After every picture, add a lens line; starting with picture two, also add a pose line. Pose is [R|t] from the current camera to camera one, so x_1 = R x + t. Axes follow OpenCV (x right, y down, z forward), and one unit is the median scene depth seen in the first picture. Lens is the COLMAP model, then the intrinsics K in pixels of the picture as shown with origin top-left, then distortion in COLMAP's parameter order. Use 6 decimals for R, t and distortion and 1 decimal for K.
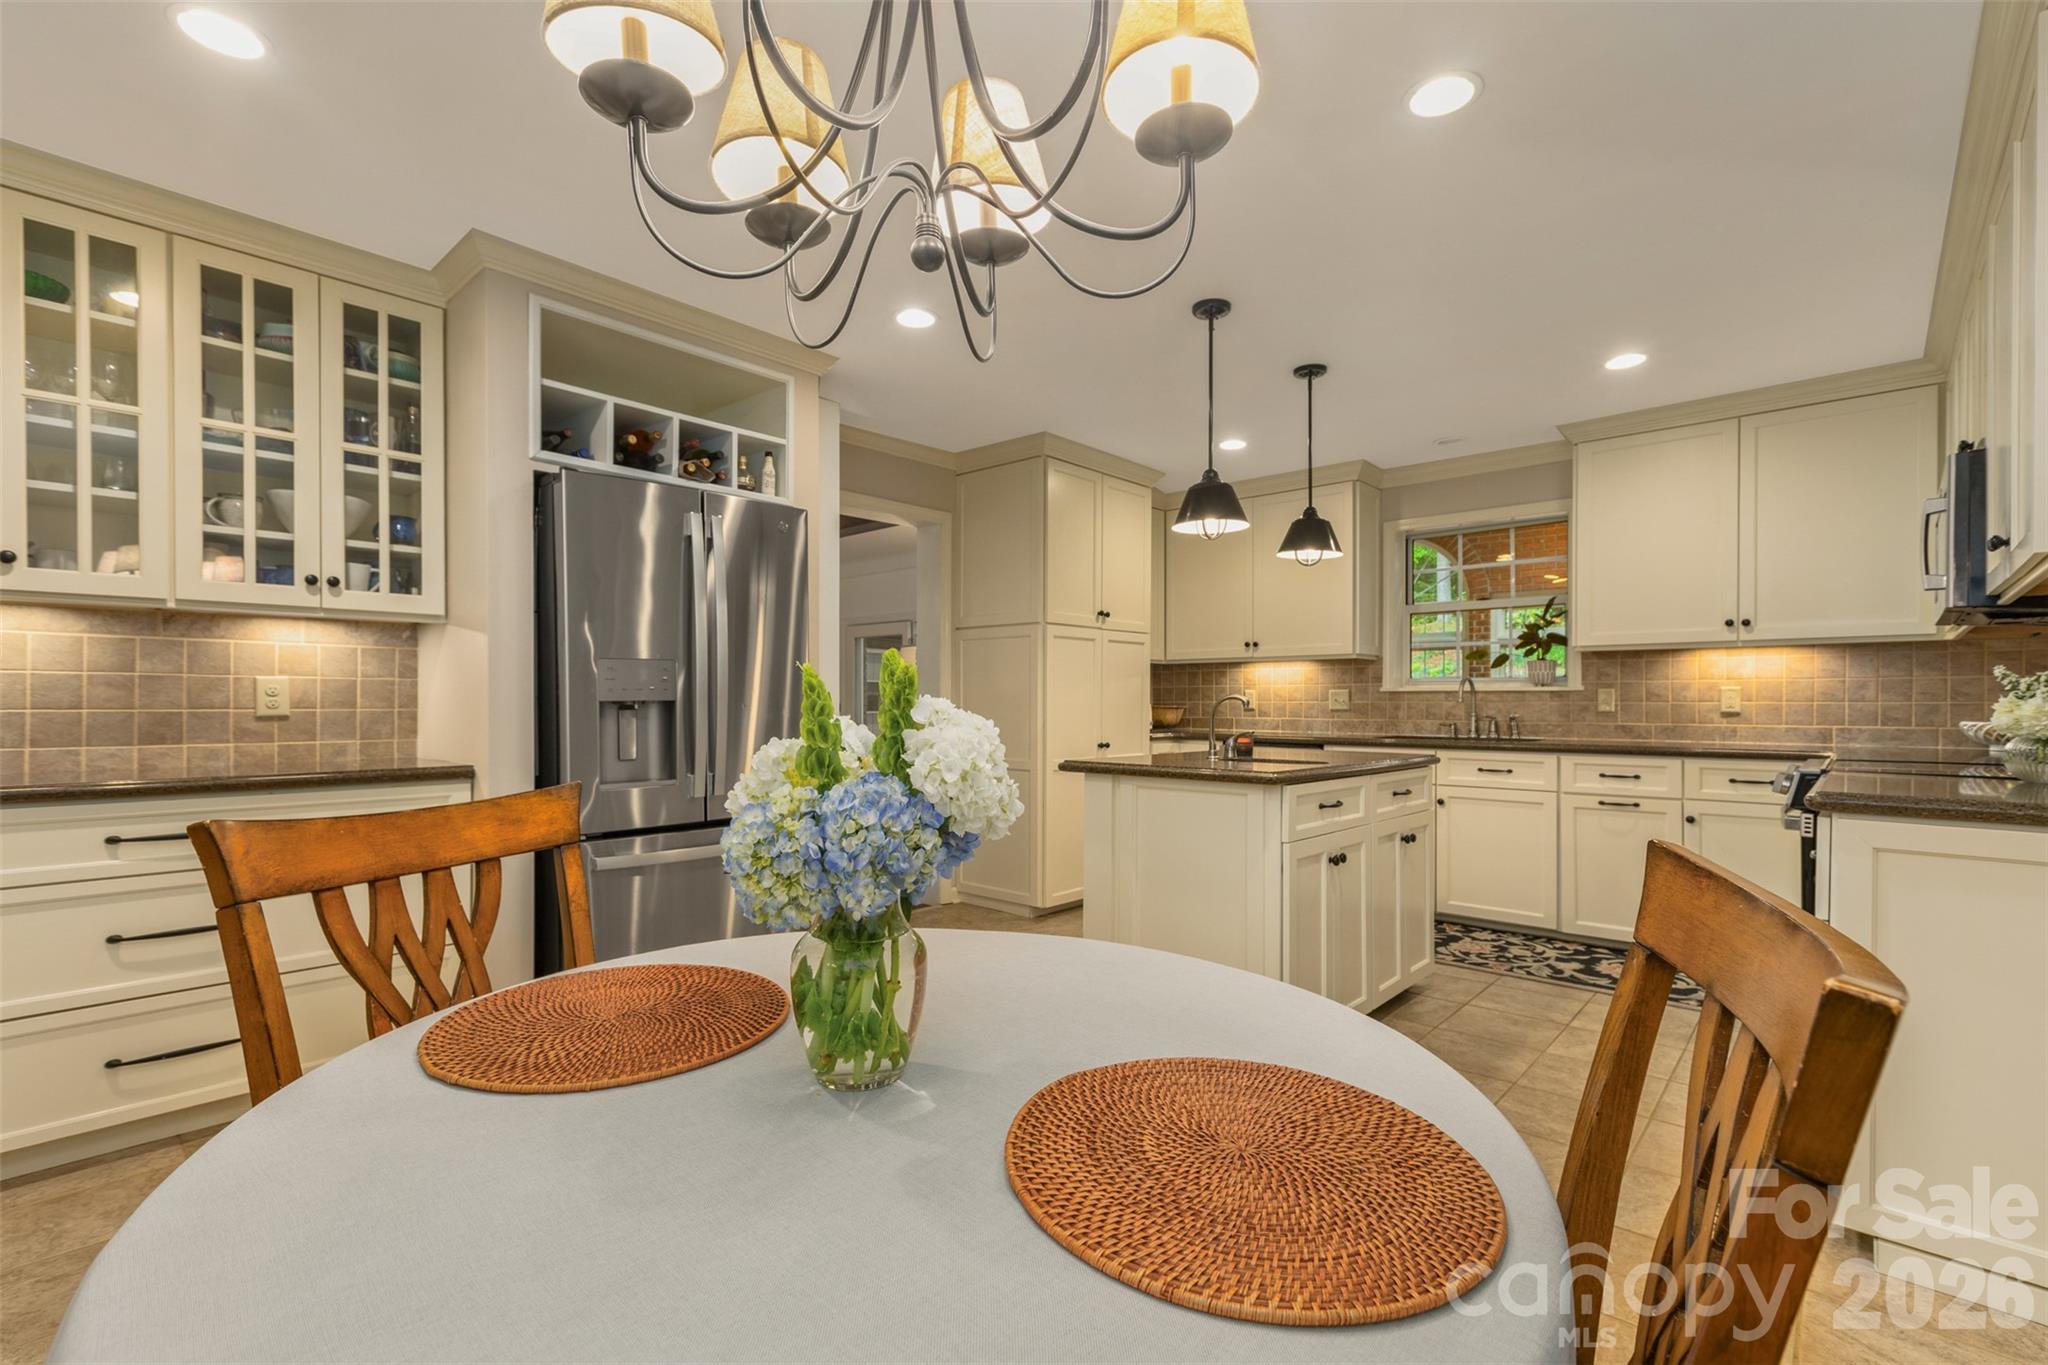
lens RADIAL K [[908.7, 0, 972.2], [0, 908.7, 701.2], [0, 0, 1]] dist [-0.024652, -0.000301]
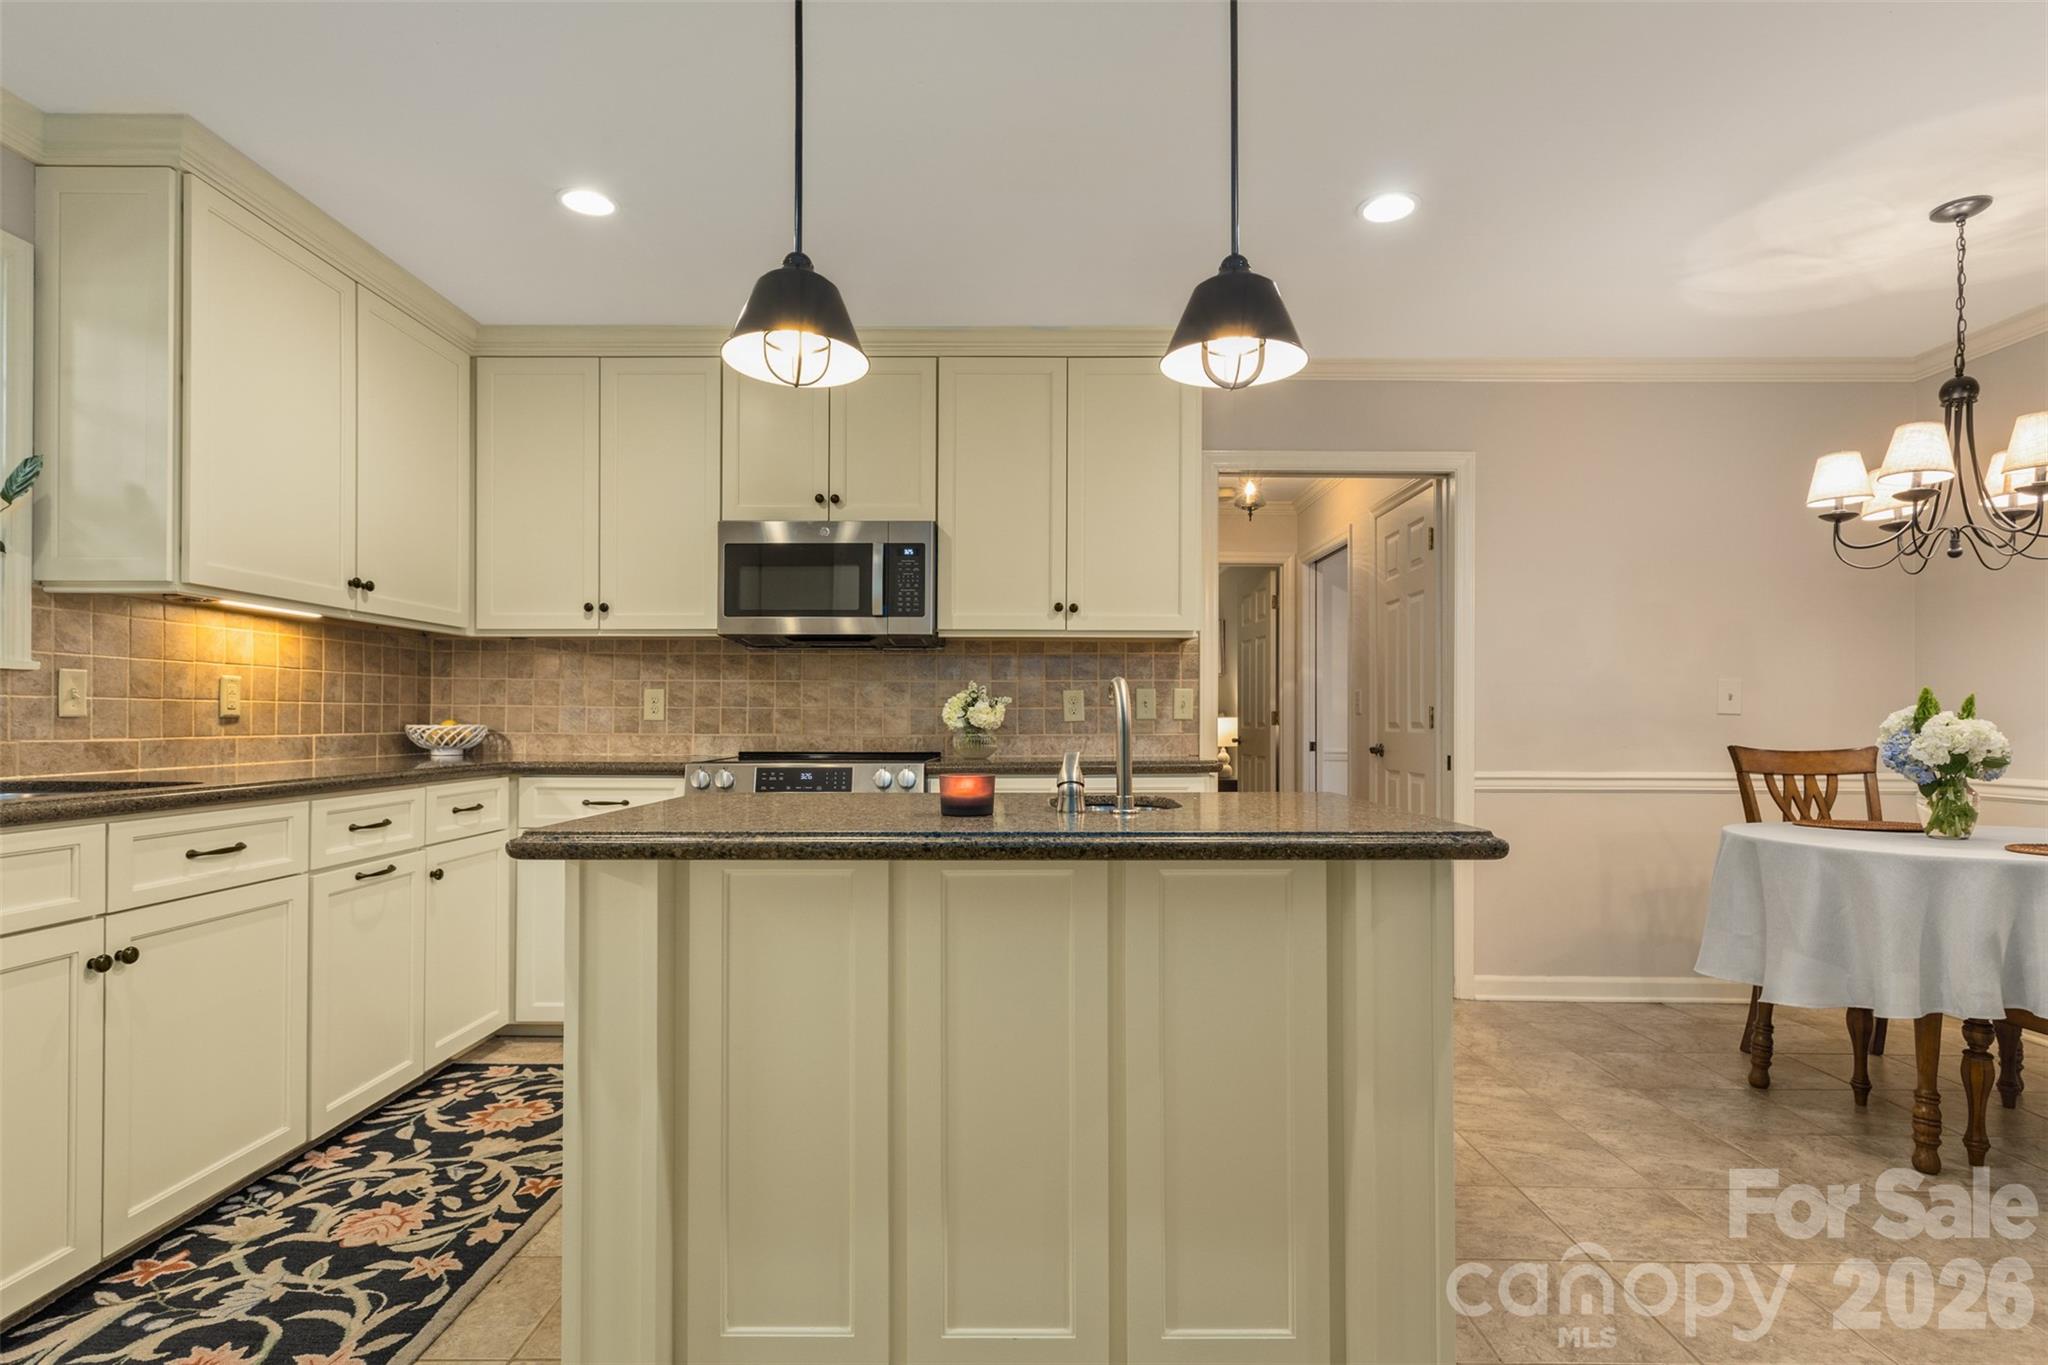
lens RADIAL K [[1029.1, 0, 1024.7], [0, 1029.1, 723.7], [0, 0, 1]] dist [-0.000682, -0.000517]
pose [[-0.691897, -0.008830, 0.721942, -0.060254], [-0.004619, 0.999959, 0.007804, 0.010252], [-0.721981, 0.002065, -0.691910, 1.191009]]
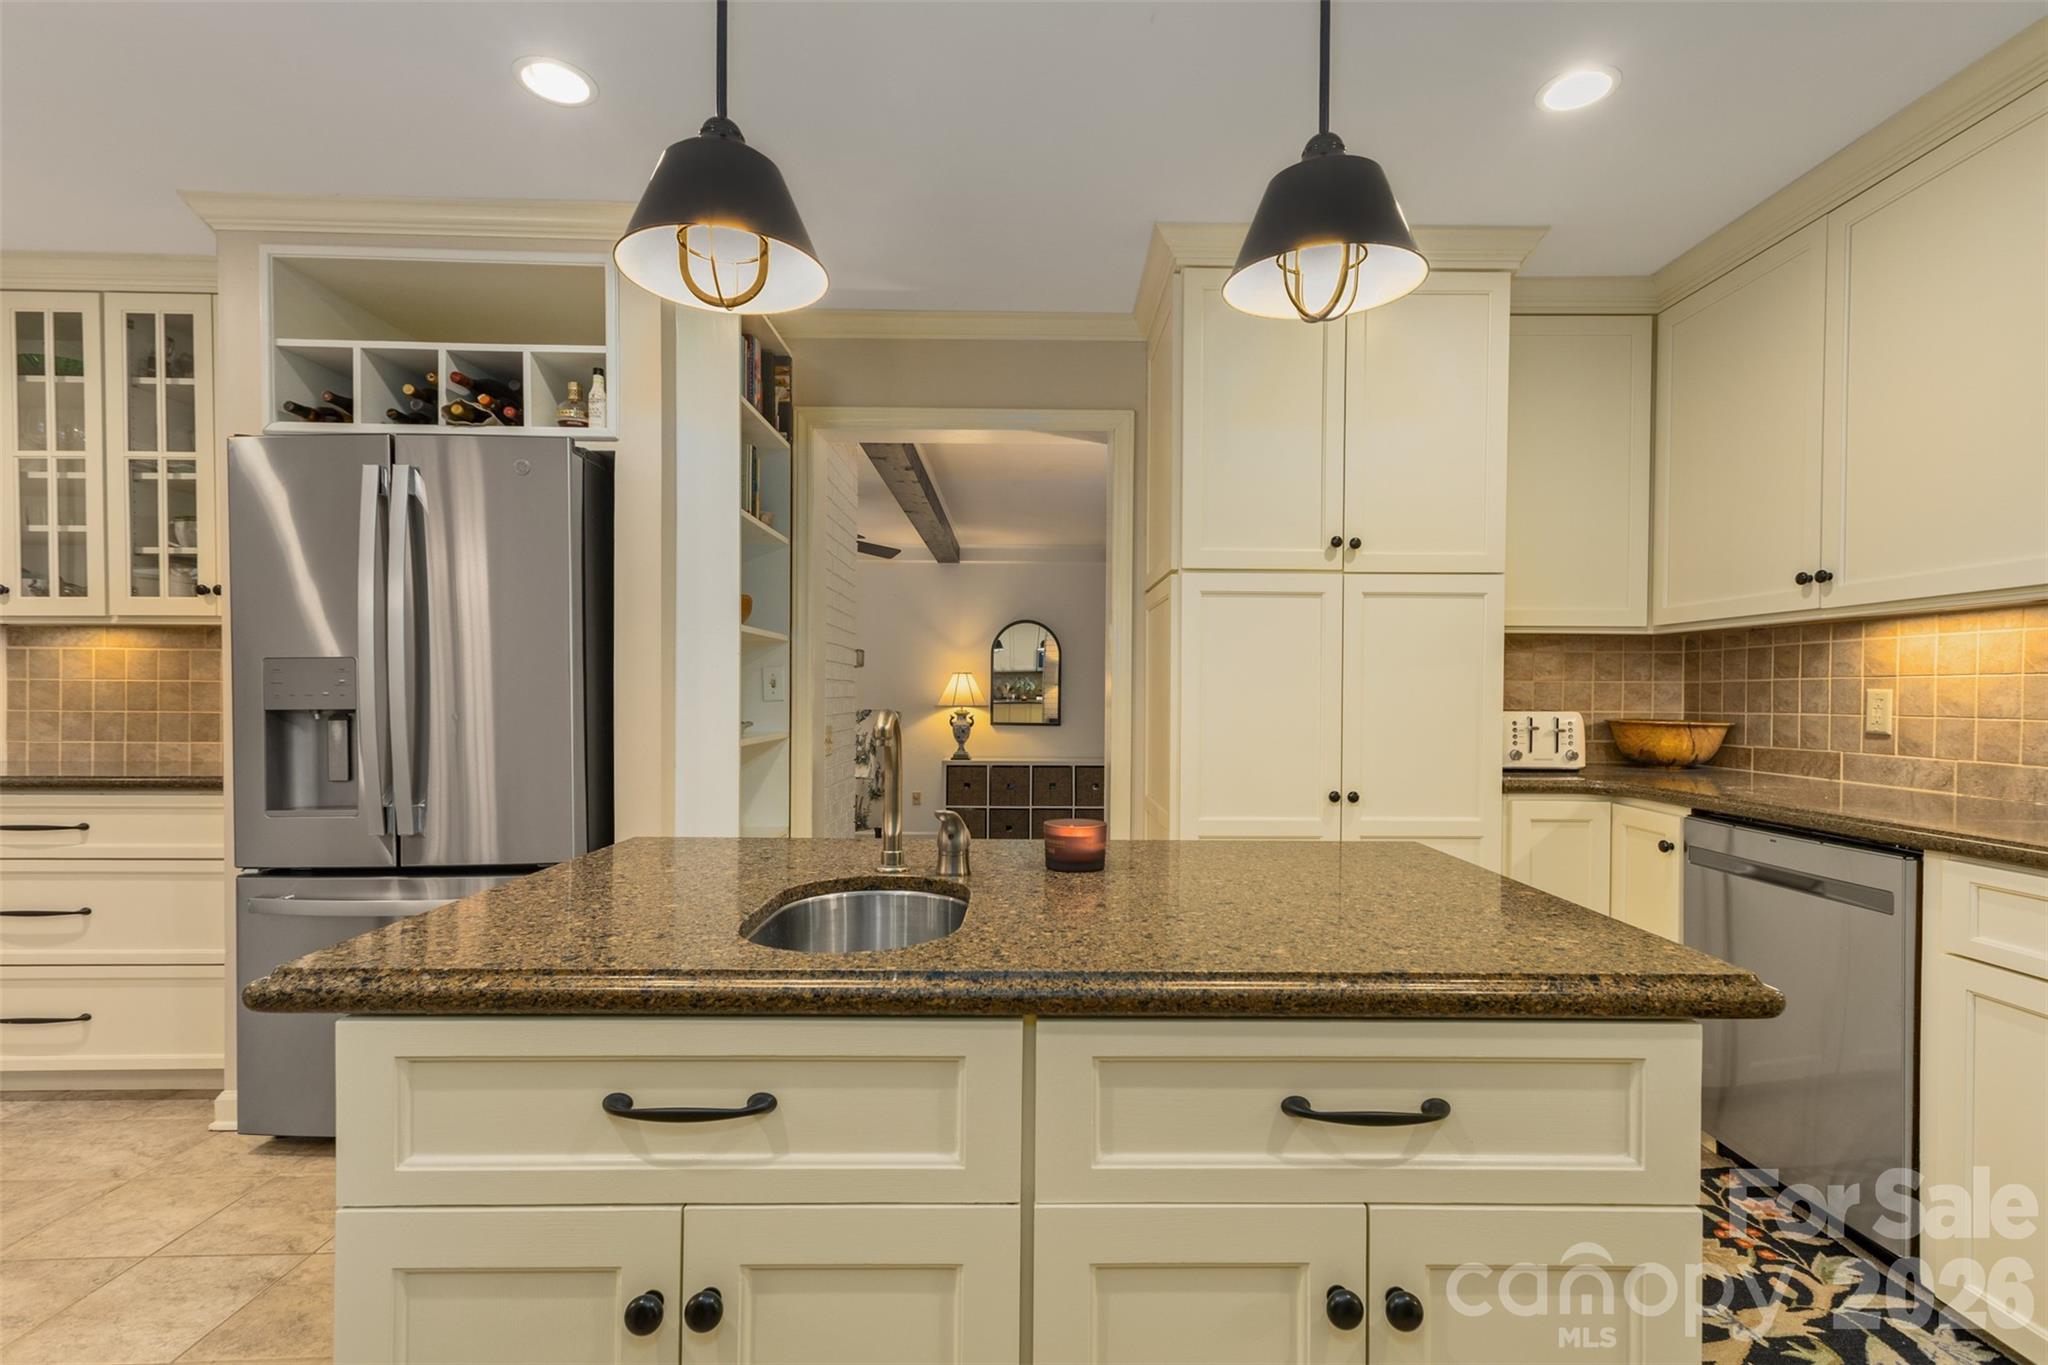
lens RADIAL K [[943.0, 0, 1033.6], [0, 943.0, 703.8], [0, 0, 1]] dist [-0.010047, -0.000194]
pose [[0.706746, 0.011316, -0.707377, 0.520336], [-0.003360, 0.999914, 0.012638, -0.014379], [0.707459, -0.006555, 0.706724, 0.659951]]
